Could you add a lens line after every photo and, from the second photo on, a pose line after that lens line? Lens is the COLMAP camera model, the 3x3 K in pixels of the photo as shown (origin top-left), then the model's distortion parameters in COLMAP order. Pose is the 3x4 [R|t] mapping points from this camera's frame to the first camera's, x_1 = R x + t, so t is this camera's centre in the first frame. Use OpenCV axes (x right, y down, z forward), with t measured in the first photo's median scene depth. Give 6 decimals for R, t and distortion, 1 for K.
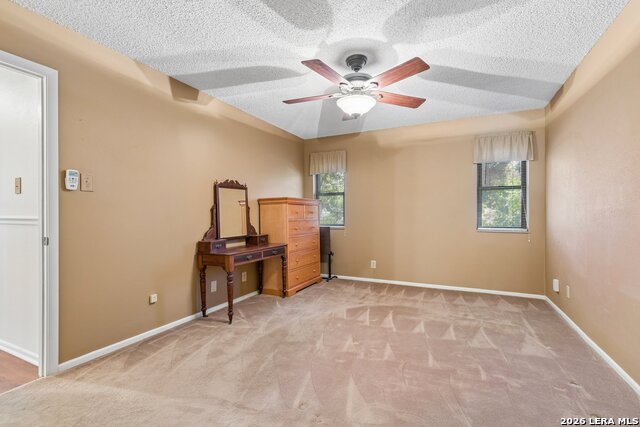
lens RADIAL K [[285.5, 0, 323.1], [0, 285.5, 214.4], [0, 0, 1]] dist [0.003369, 0.000588]
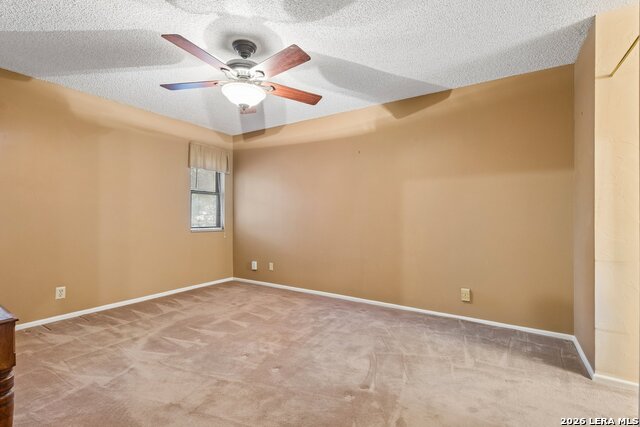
lens RADIAL K [[285.5, 0, 323.1], [0, 285.5, 214.4], [0, 0, 1]] dist [0.003369, 0.000588]
pose [[0.141498, 0.008142, 0.989905, -0.585265], [0.002862, 0.999959, -0.008634, 0.006625], [-0.989934, 0.004055, 0.141469, 0.489036]]
